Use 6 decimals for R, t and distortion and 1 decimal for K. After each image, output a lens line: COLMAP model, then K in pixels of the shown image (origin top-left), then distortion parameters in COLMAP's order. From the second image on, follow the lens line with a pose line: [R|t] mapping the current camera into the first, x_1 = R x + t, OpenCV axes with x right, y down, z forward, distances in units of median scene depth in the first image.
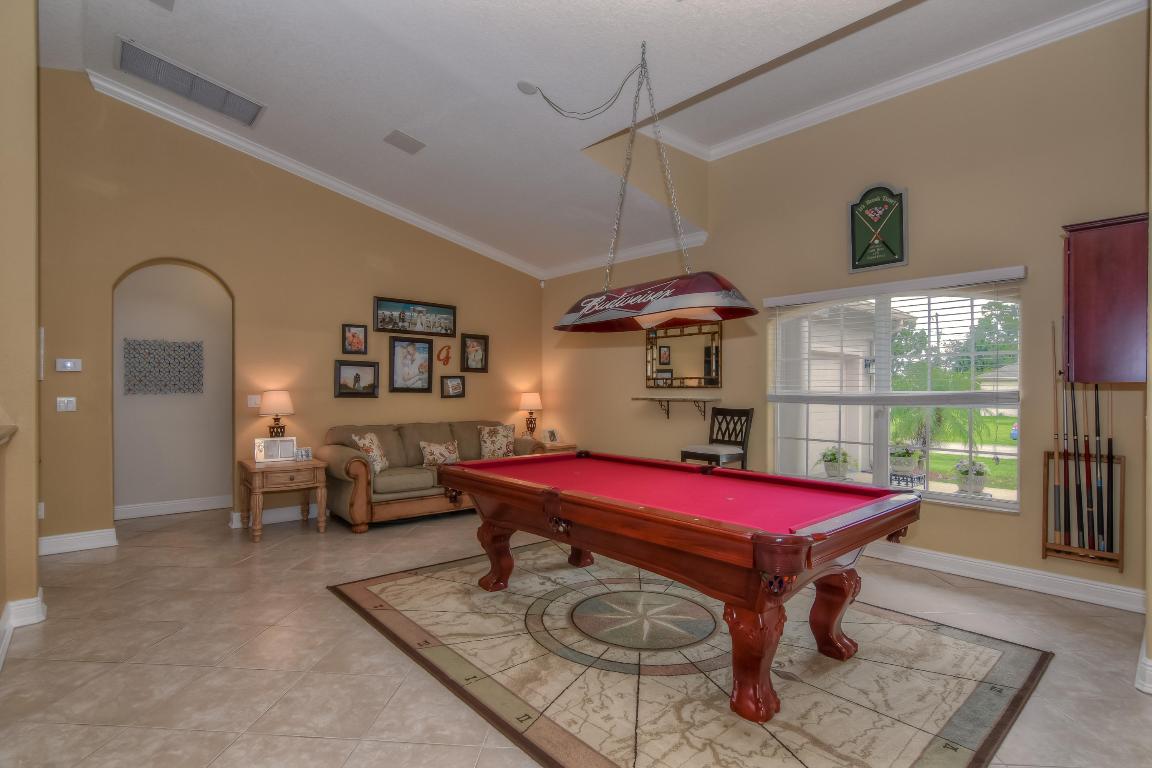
lens RADIAL K [[566.5, 0, 576.3], [0, 566.5, 391.6], [0, 0, 1]] dist [-0.029997, 0.008876]
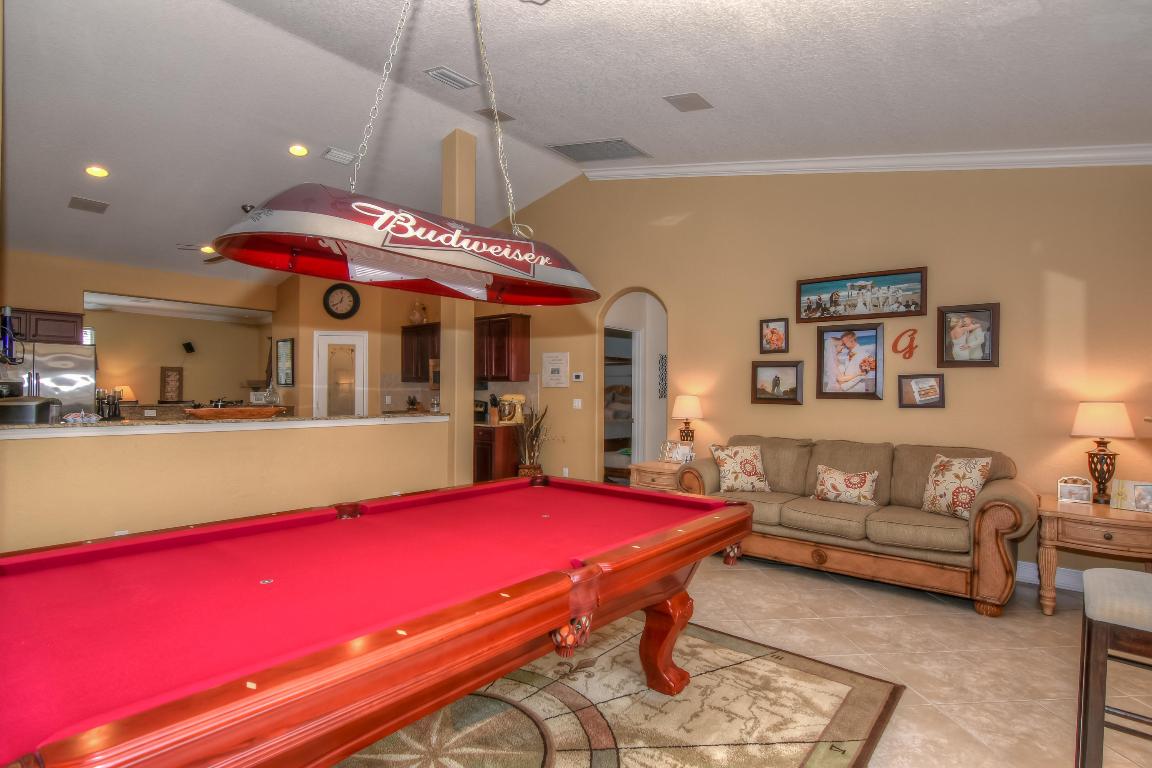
lens RADIAL K [[566.5, 0, 575.9], [0, 566.5, 390.4], [0, 0, 1]] dist [-0.029997, 0.008876]
pose [[0.146755, -0.008134, -0.989140, 0.458024], [-0.010963, 0.999891, -0.009849, 0.001763], [0.989112, 0.012290, 0.146649, 0.643838]]
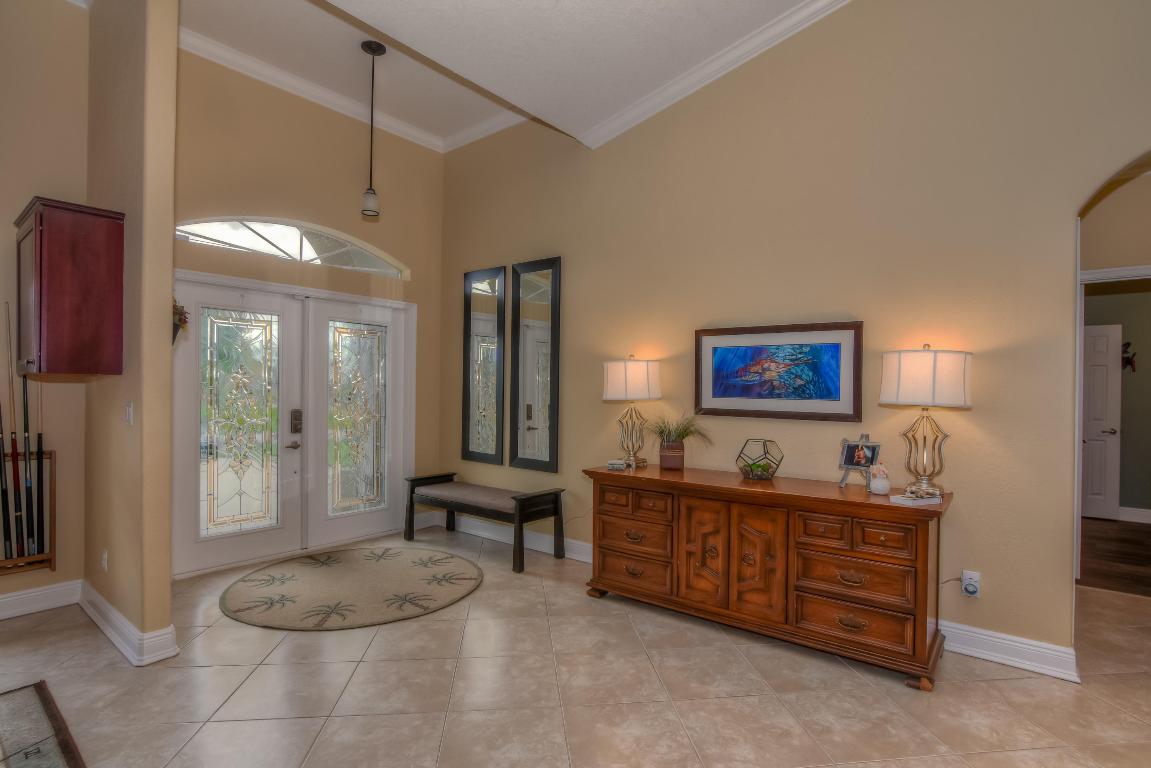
lens RADIAL K [[566.0, 0, 572.6], [0, 566.0, 392.8], [0, 0, 1]] dist [-0.029997, 0.008876]
pose [[-0.163872, -0.010281, 0.986428, -0.072851], [-0.006531, 0.999935, 0.009337, 0.000319], [-0.986460, -0.004912, -0.163929, 0.164871]]
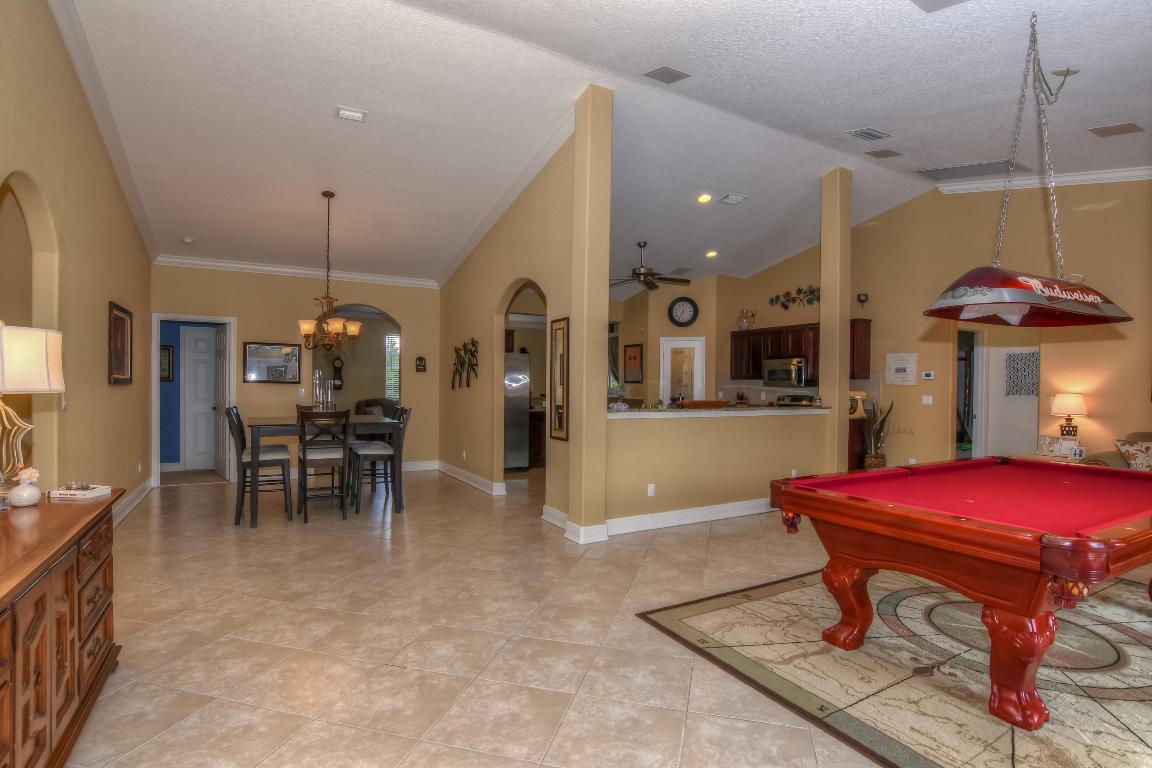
lens RADIAL K [[566.5, 0, 577.8], [0, 566.5, 391.8], [0, 0, 1]] dist [-0.029997, 0.008876]
pose [[-0.199039, 0.003297, -0.979986, 0.710553], [-0.016631, 0.999839, 0.006742, 0.003665], [0.979850, 0.017640, -0.198952, 0.279148]]
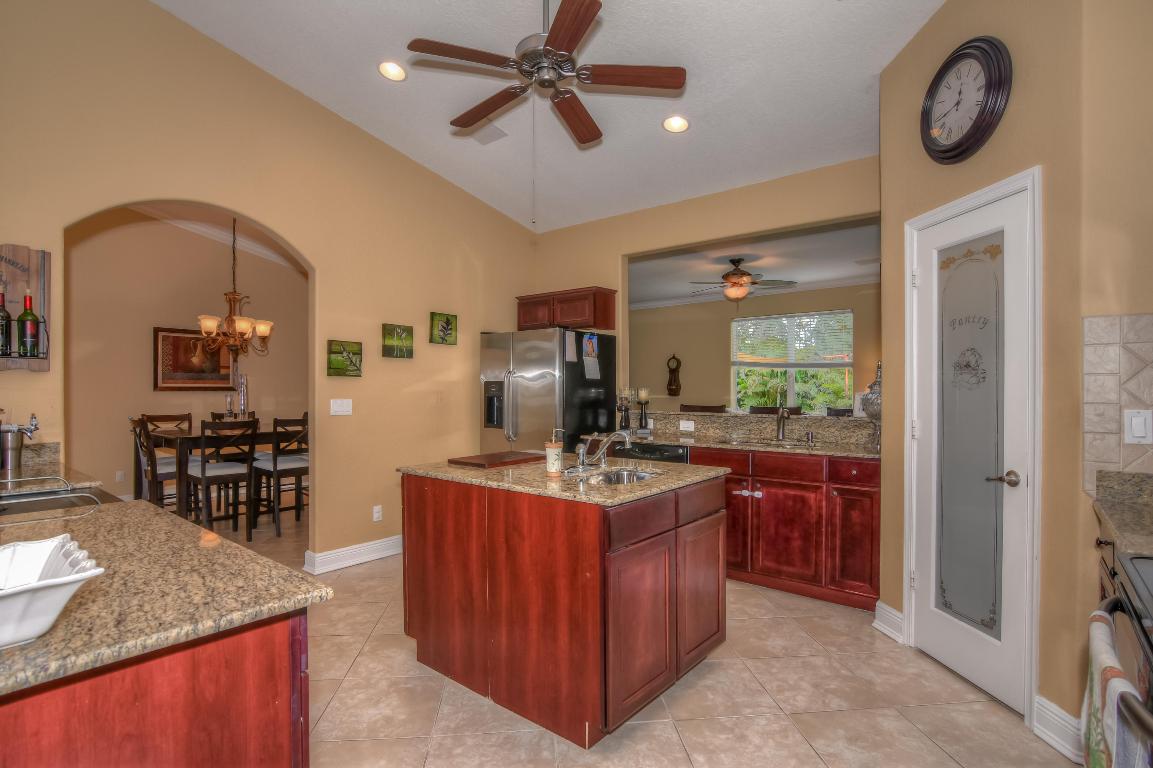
lens RADIAL K [[567.0, 0, 575.1], [0, 567.0, 390.6], [0, 0, 1]] dist [-0.029997, 0.008876]
pose [[-0.986955, -0.001435, -0.160993, -0.717120], [-0.002993, 0.999951, 0.009434, -0.006404], [0.160971, 0.009793, -0.986910, 0.655198]]
